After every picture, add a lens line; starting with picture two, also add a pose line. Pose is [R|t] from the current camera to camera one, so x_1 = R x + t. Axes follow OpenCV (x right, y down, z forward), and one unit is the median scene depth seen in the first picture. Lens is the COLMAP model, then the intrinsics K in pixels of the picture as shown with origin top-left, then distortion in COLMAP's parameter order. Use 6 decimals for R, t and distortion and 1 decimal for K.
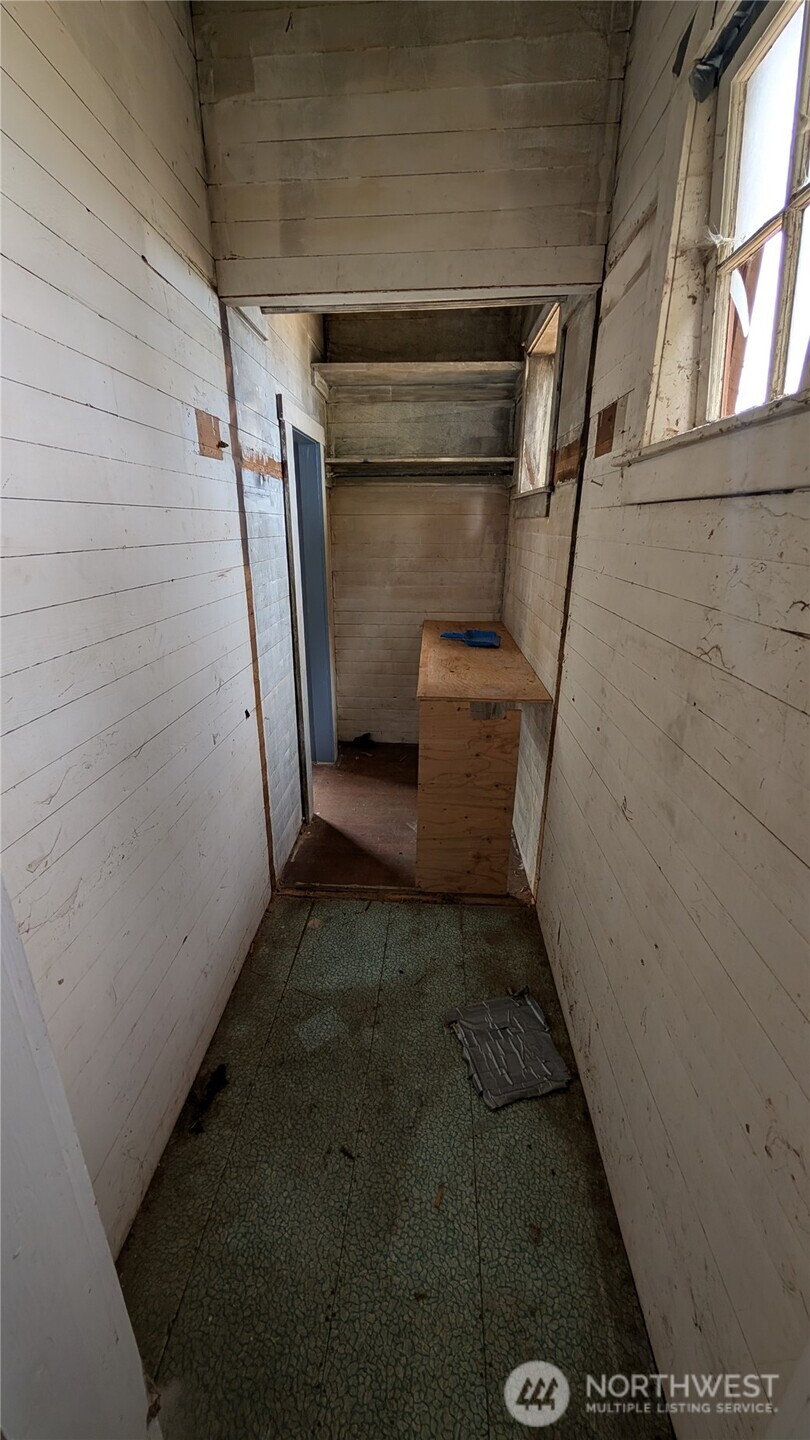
lens RADIAL K [[545.0, 0, 400.2], [0, 545.0, 709.5], [0, 0, 1]] dist [-0.001659, 0.000017]
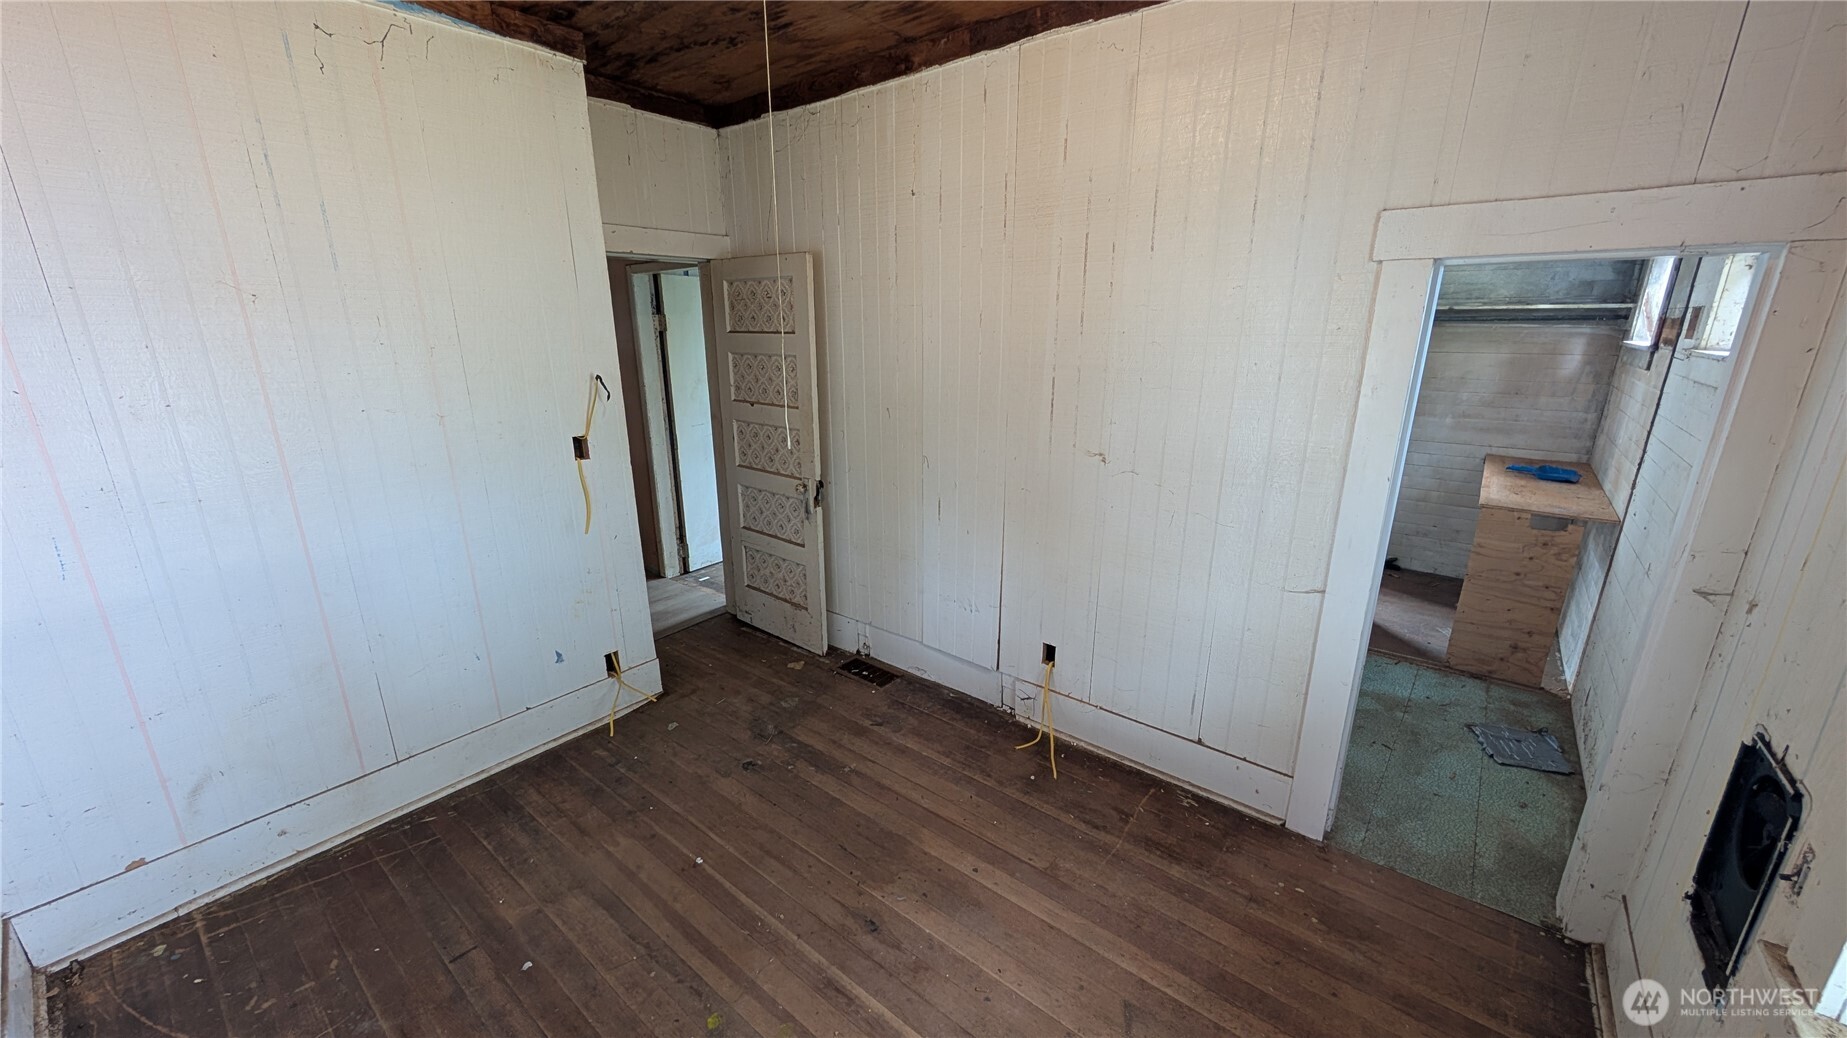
lens RADIAL K [[699.1, 0, 916.7], [0, 699.1, 524.4], [0, 0, 1]] dist [-0.001659, 0.000017]
pose [[0.812488, 0.158121, -0.561125, -0.103733], [-0.185503, 0.982609, 0.008290, 0.230306], [0.552677, 0.097355, 0.827689, -0.991035]]
